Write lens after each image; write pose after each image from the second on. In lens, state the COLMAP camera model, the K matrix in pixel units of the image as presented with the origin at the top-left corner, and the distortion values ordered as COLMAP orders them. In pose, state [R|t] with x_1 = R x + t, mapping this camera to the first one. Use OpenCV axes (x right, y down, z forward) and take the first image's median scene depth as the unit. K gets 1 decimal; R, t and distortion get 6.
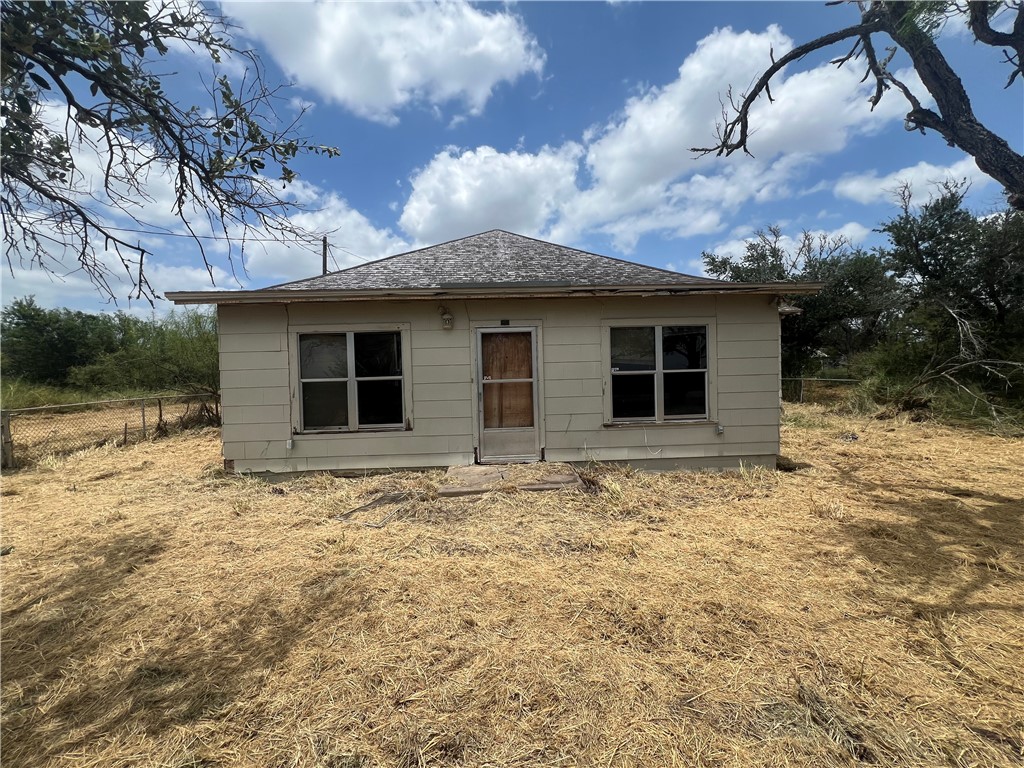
lens RADIAL K [[413.7, 0, 512.0], [0, 413.7, 384.0], [0, 0, 1]] dist [-0.000189, -0.000023]
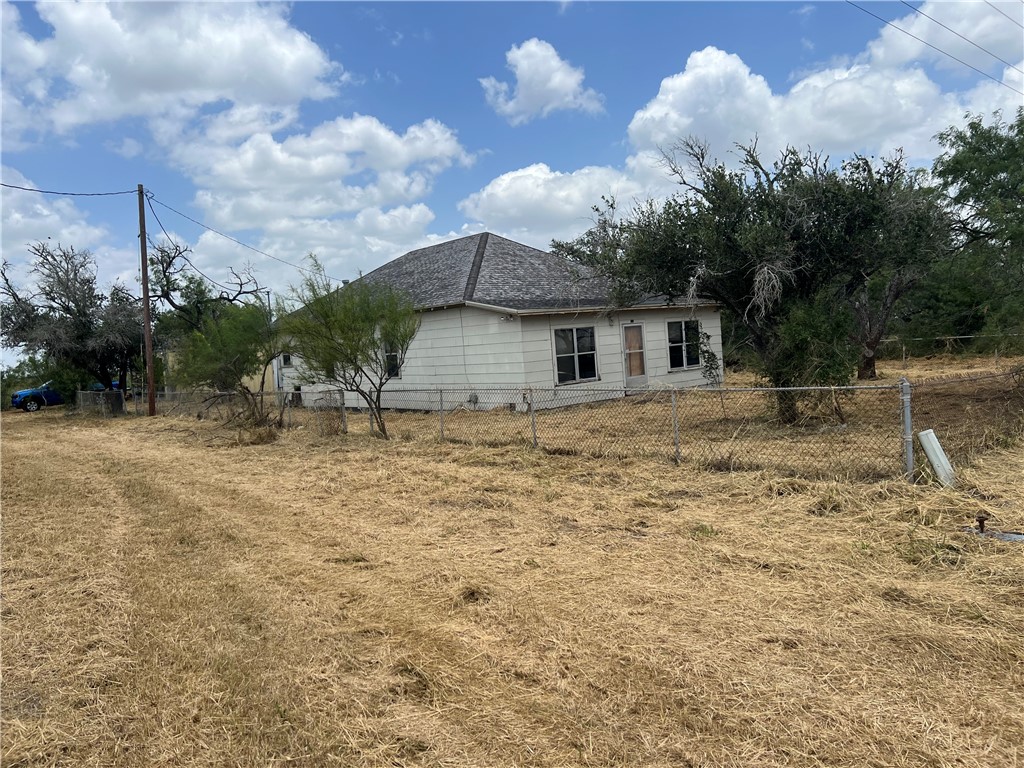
lens RADIAL K [[765.6, 0, 512.0], [0, 765.6, 384.0], [0, 0, 1]] dist [0.045099, -0.044249]
pose [[0.784950, -0.069719, 0.615624, -2.616700], [0.087005, 0.996206, 0.001885, 0.085175], [-0.613420, 0.052083, 0.788038, -1.413220]]
